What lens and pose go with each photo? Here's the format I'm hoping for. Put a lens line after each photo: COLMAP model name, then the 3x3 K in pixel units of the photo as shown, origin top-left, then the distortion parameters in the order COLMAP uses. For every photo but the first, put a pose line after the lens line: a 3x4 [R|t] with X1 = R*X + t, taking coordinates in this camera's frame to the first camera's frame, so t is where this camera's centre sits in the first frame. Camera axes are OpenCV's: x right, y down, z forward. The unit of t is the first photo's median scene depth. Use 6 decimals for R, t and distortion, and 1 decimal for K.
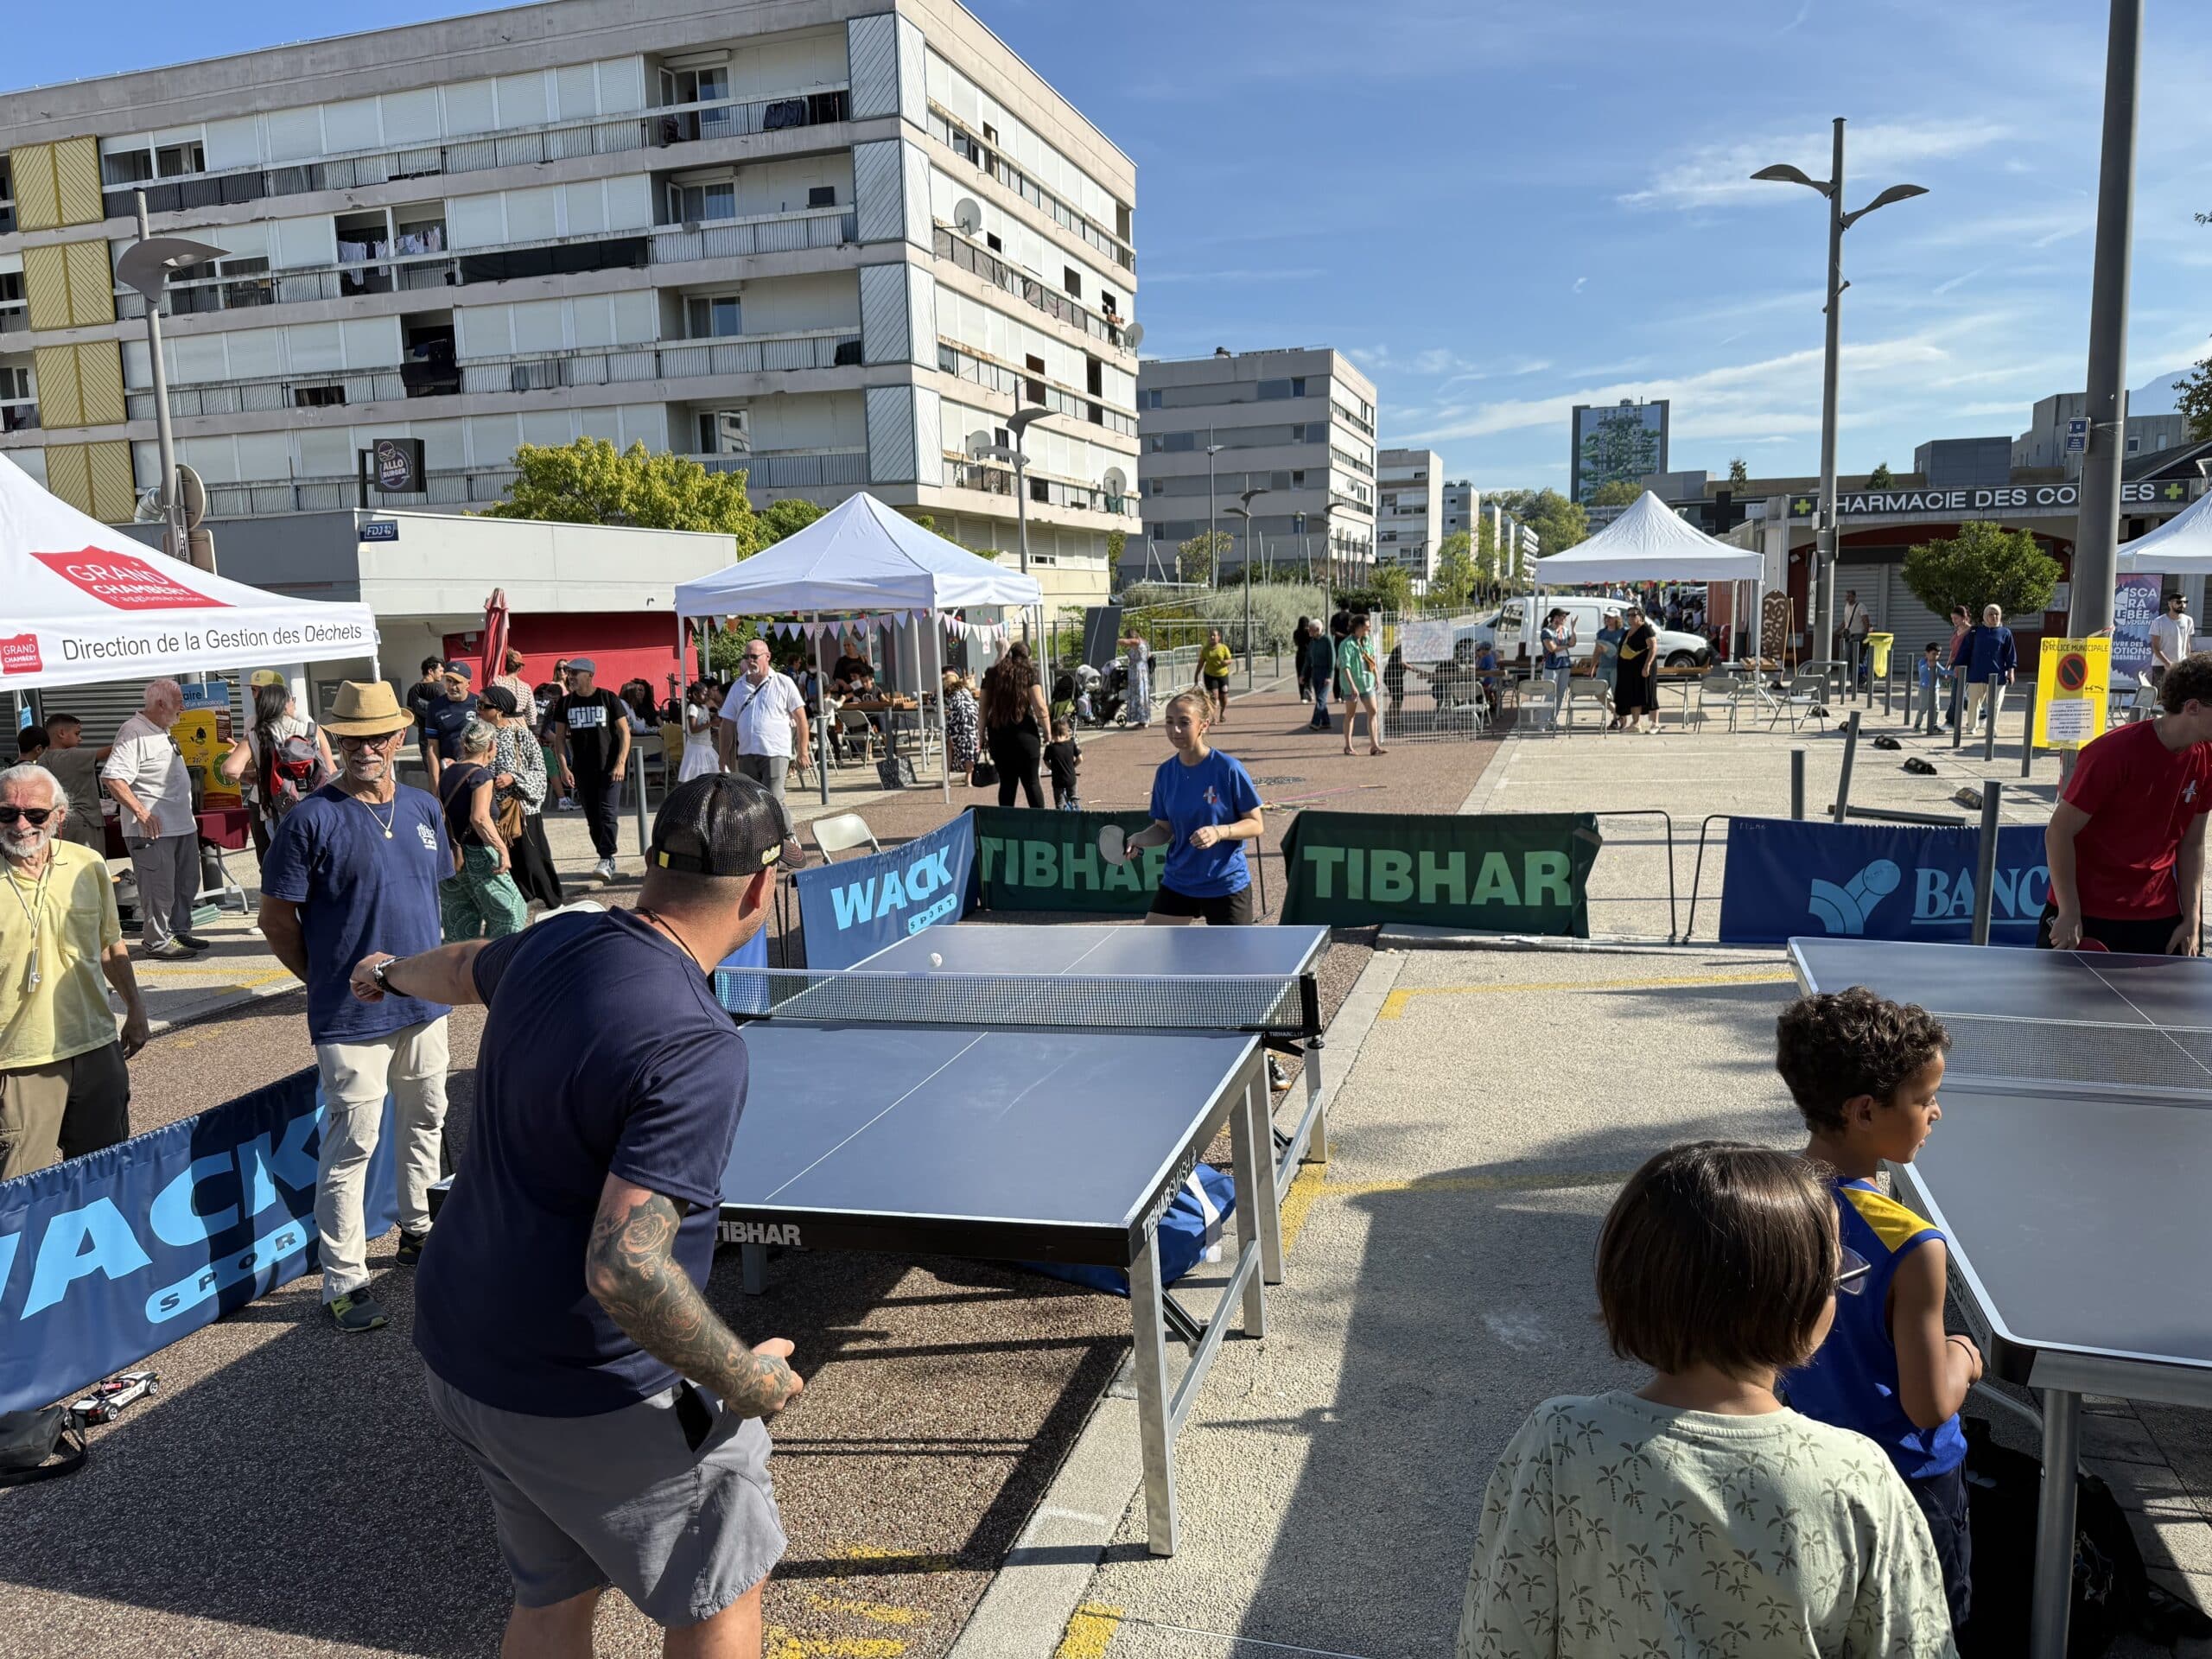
lens RADIAL K [[1548.3, 0, 1089.6], [0, 1548.3, 829.3], [0, 0, 1]] dist [0.036747, -0.045932]
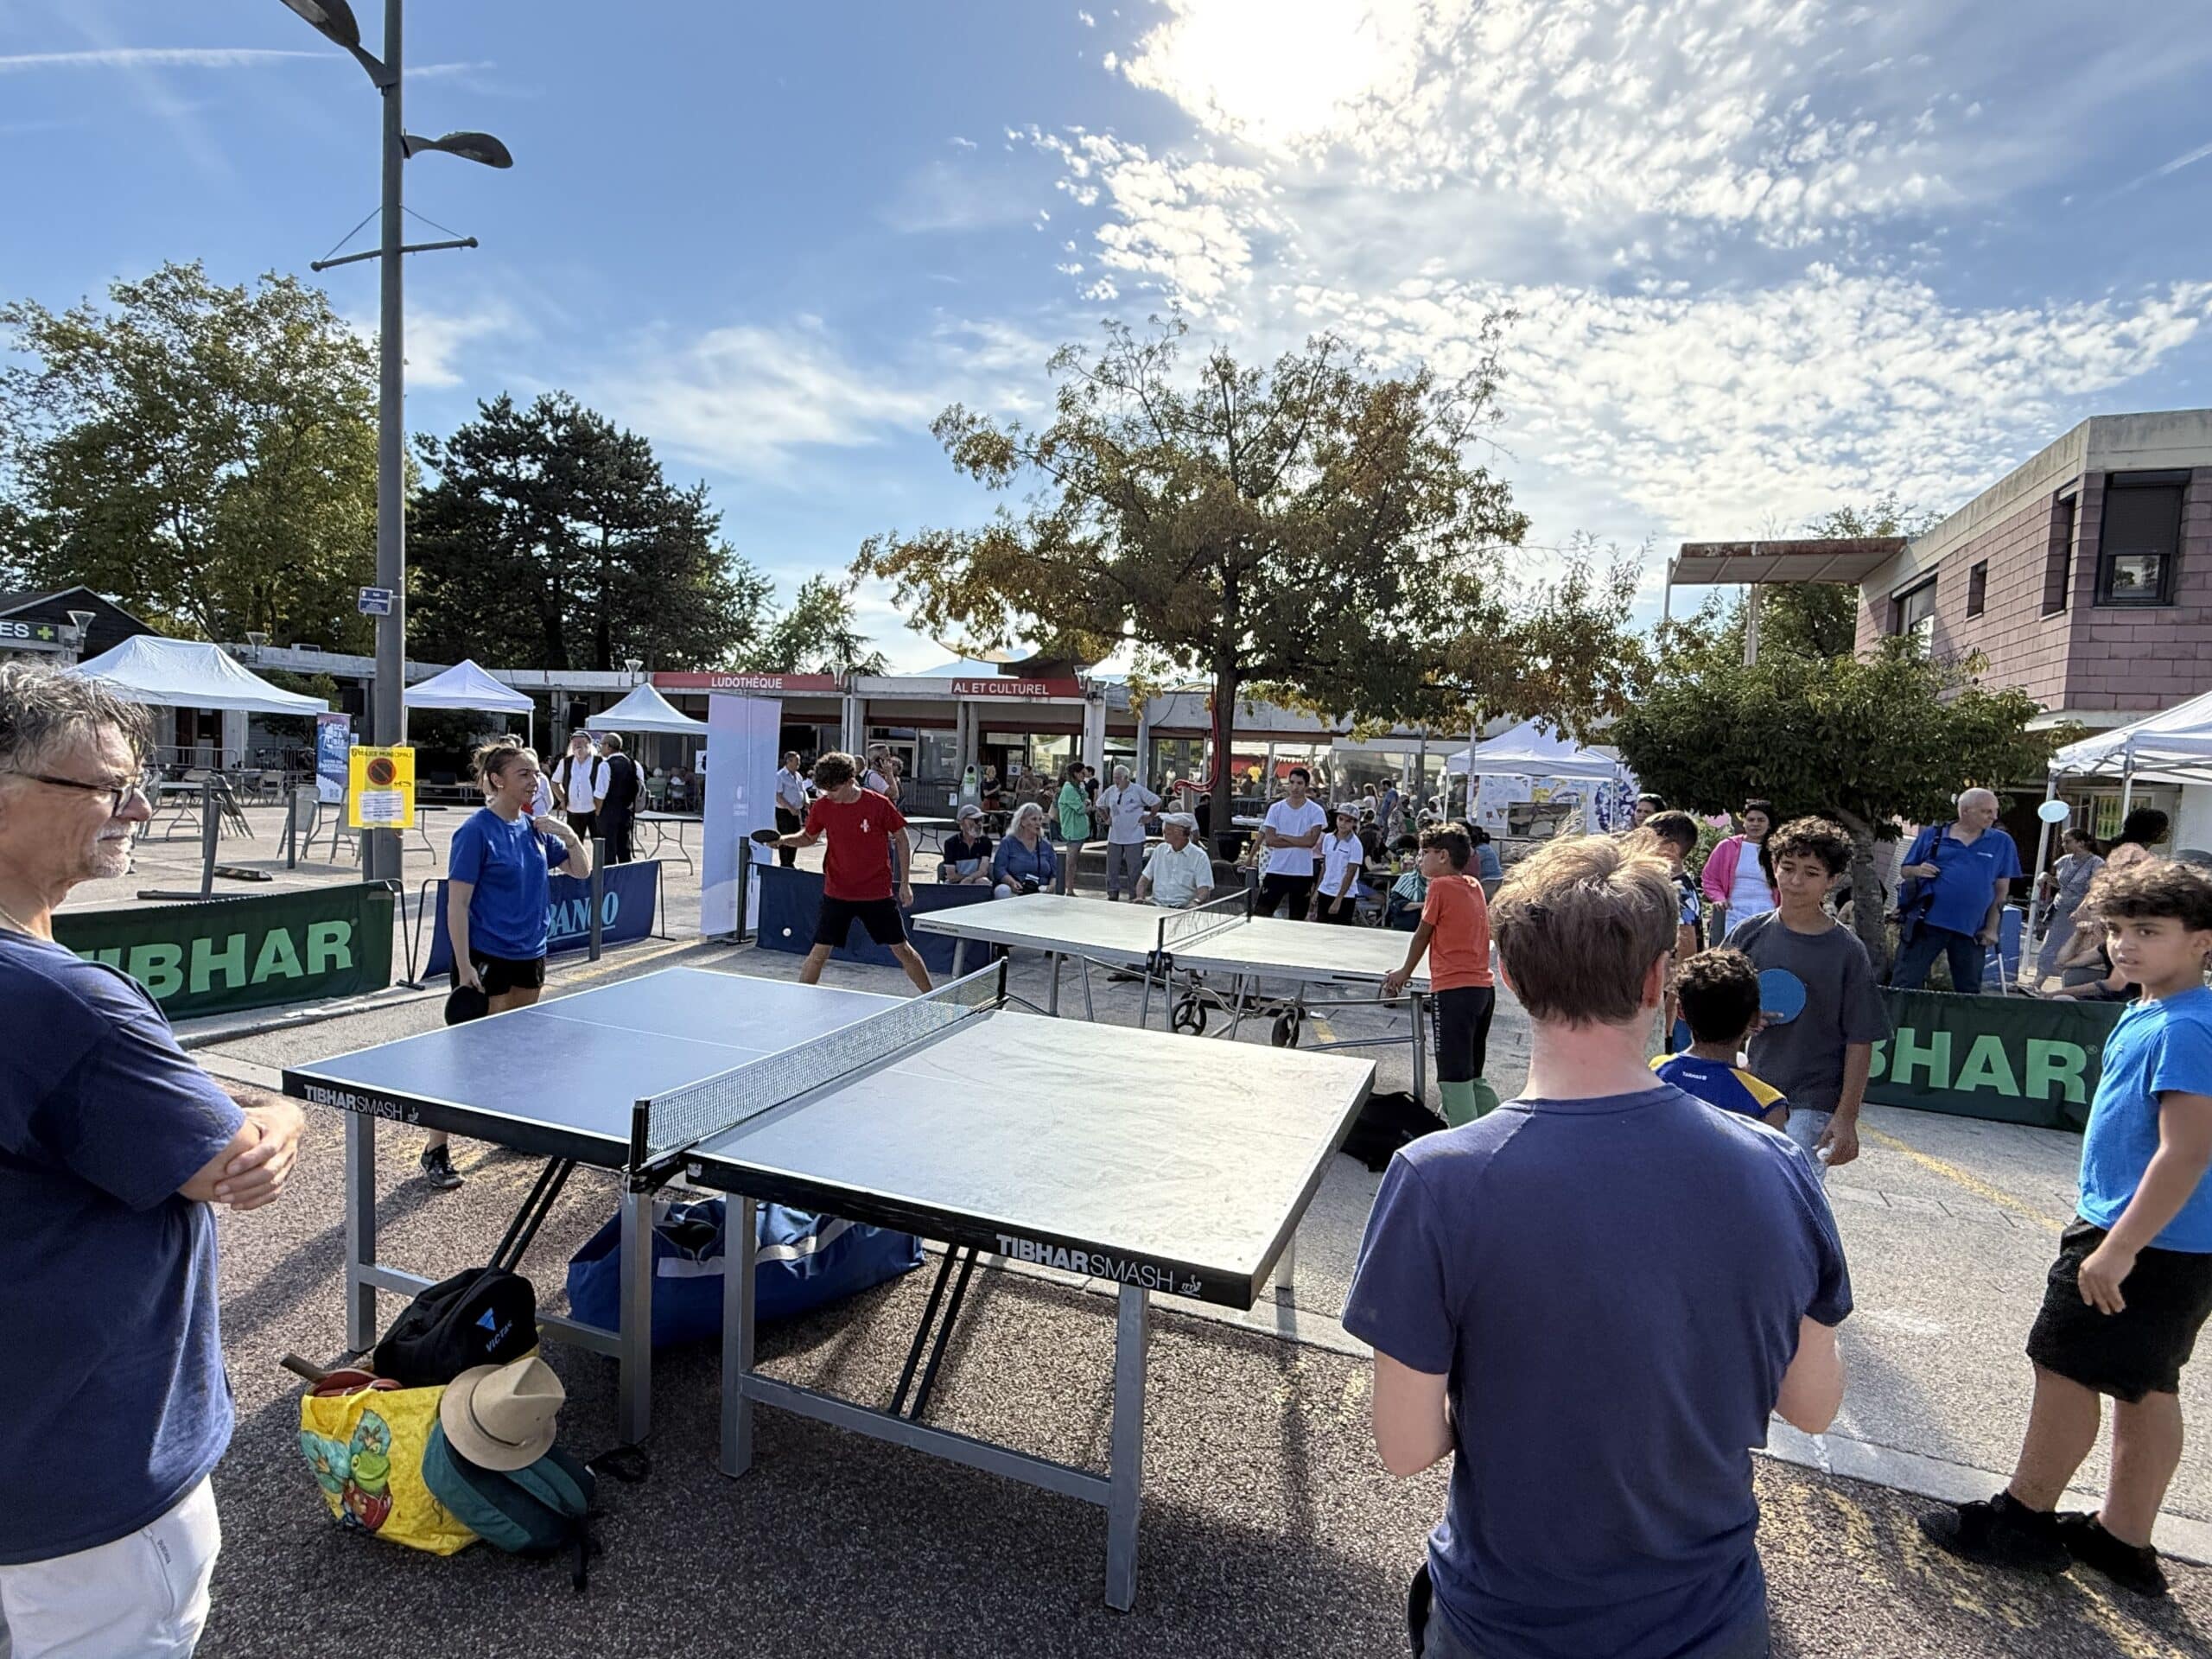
lens RADIAL K [[1127.1, 0, 1094.1], [0, 1127.1, 830.6], [0, 0, 1]] dist [0.004194, -0.002365]
pose [[0.089805, -0.031531, 0.995460, -0.088494], [0.093937, 0.995311, 0.023052, -0.003648], [-0.991519, 0.091441, 0.092346, 0.082939]]
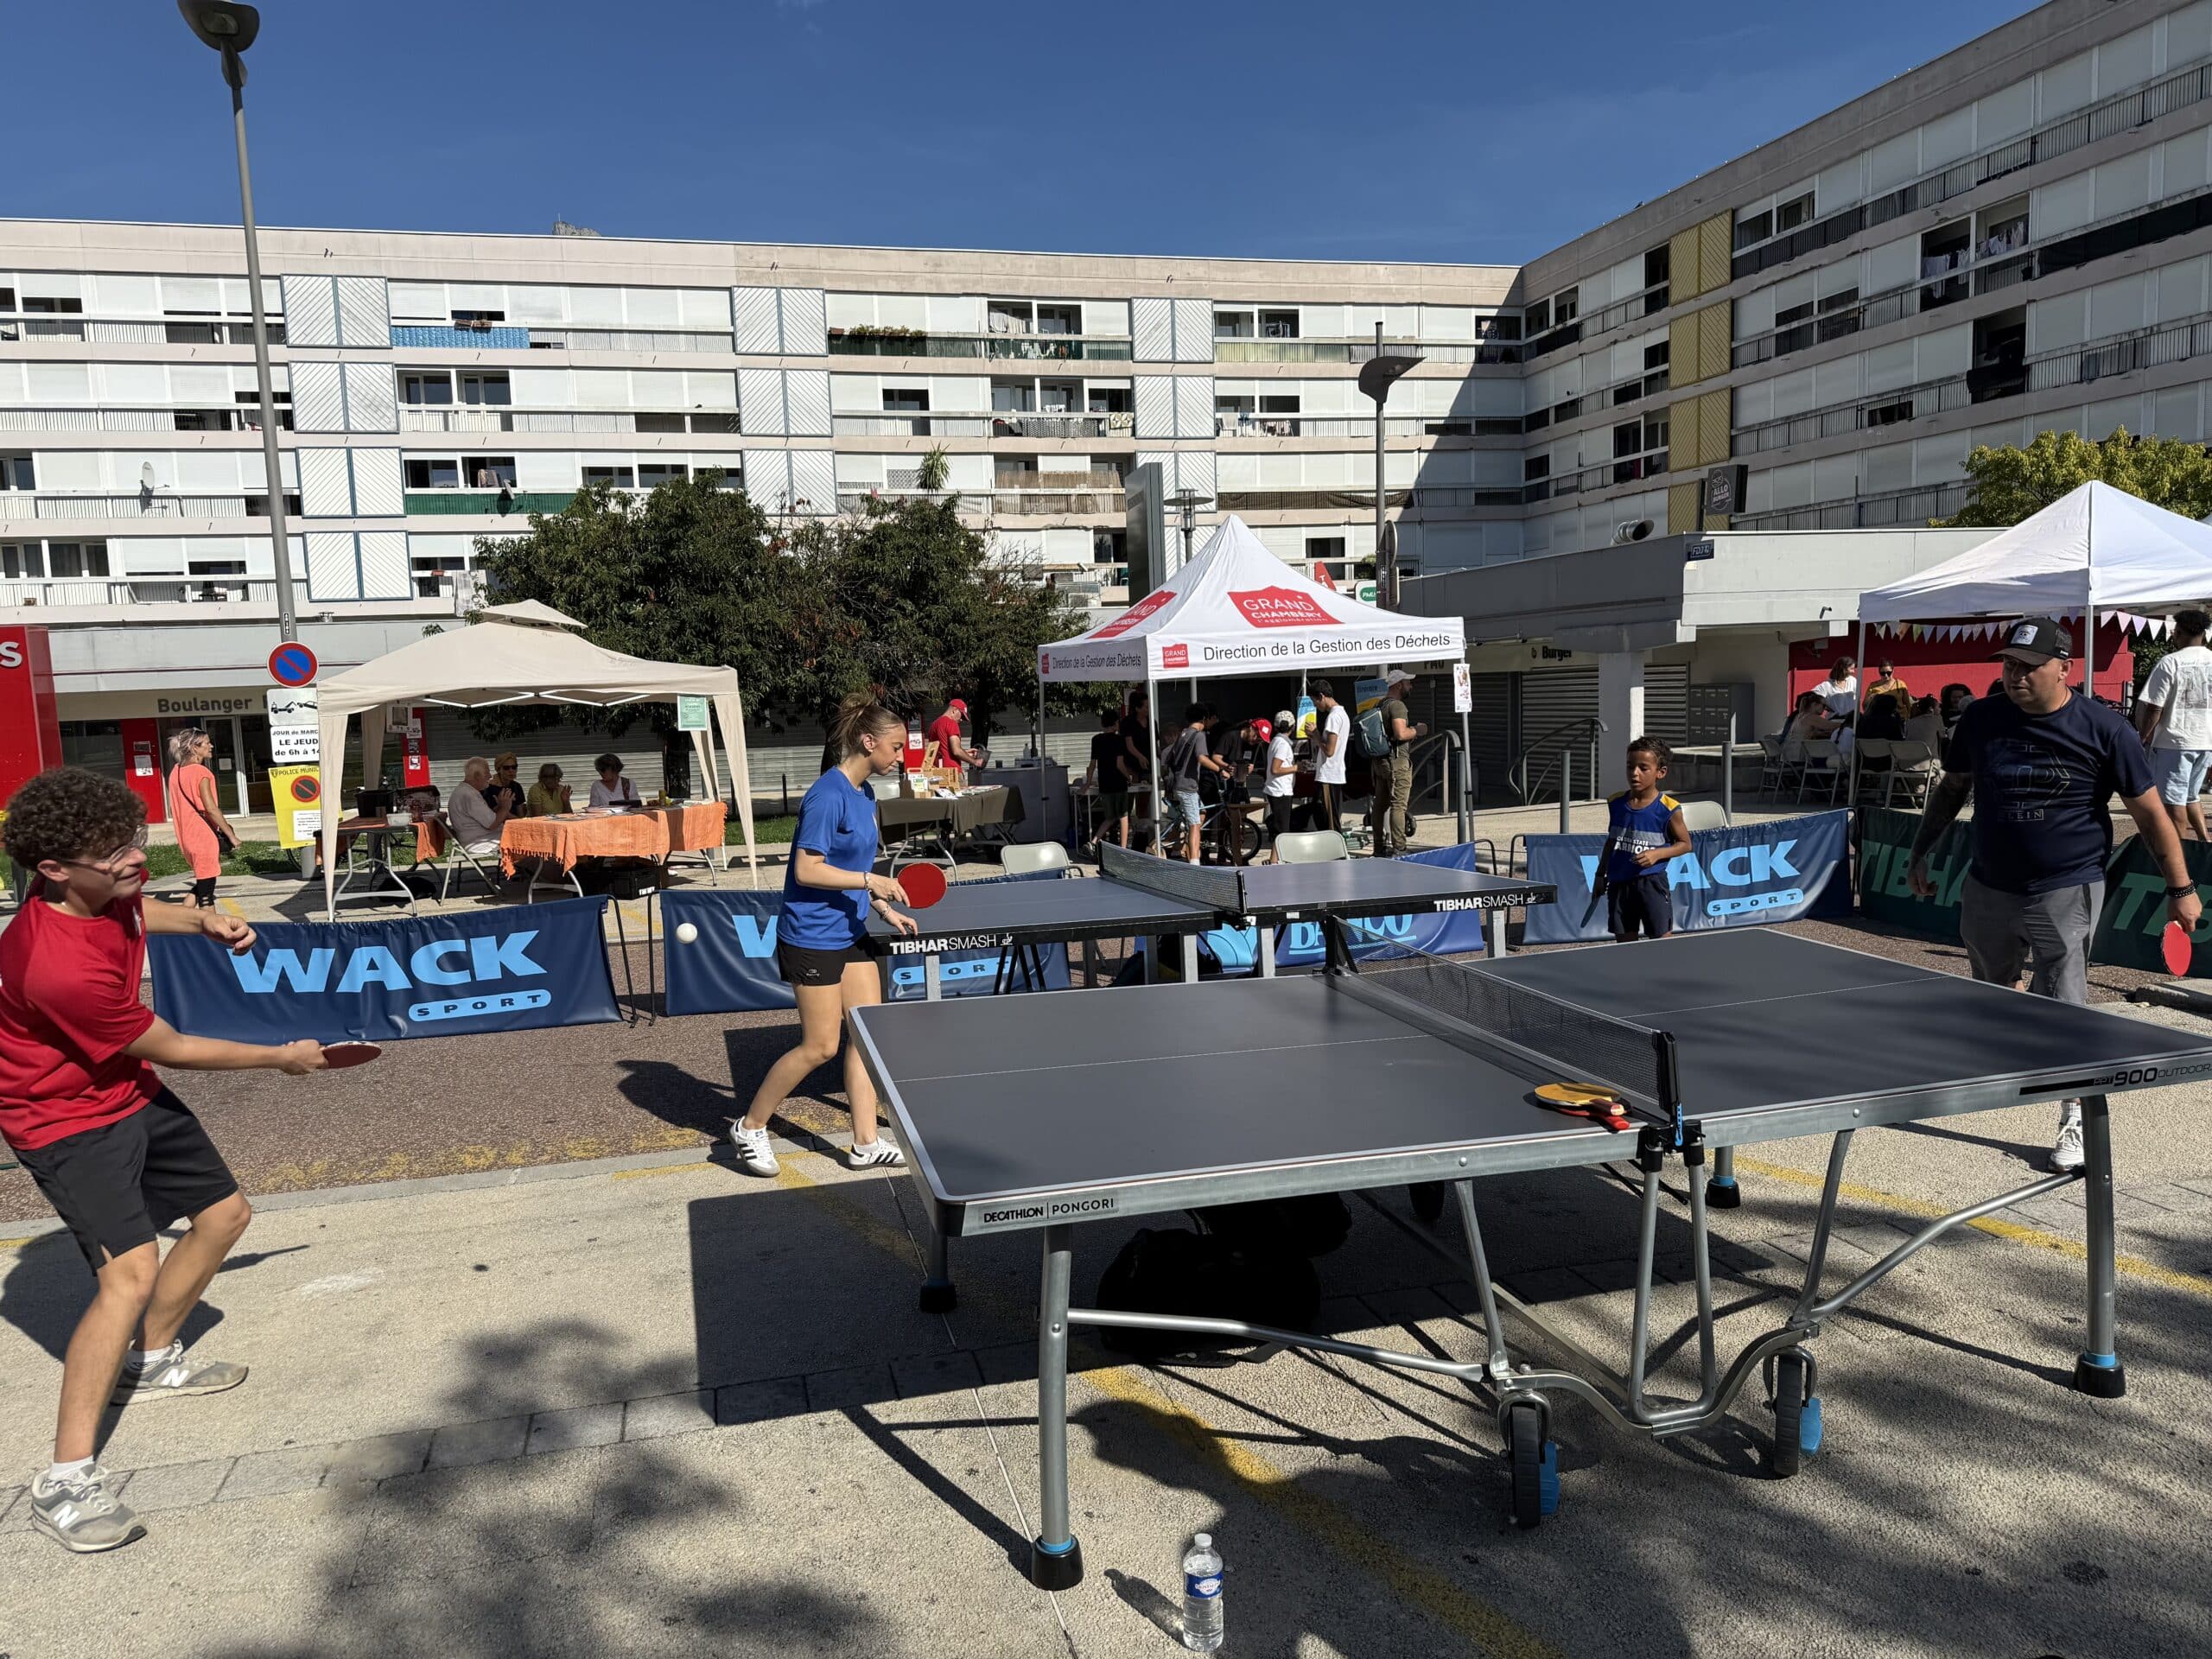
lens RADIAL K [[1548.3, 0, 1095.4], [0, 1548.3, 839.3], [0, 0, 1]] dist [0.036747, -0.045932]
pose [[0.534517, 0.096956, -0.839578, 0.124233], [-0.098692, 0.993762, 0.051930, -0.000374], [0.839375, 0.055102, 0.540752, 0.019598]]
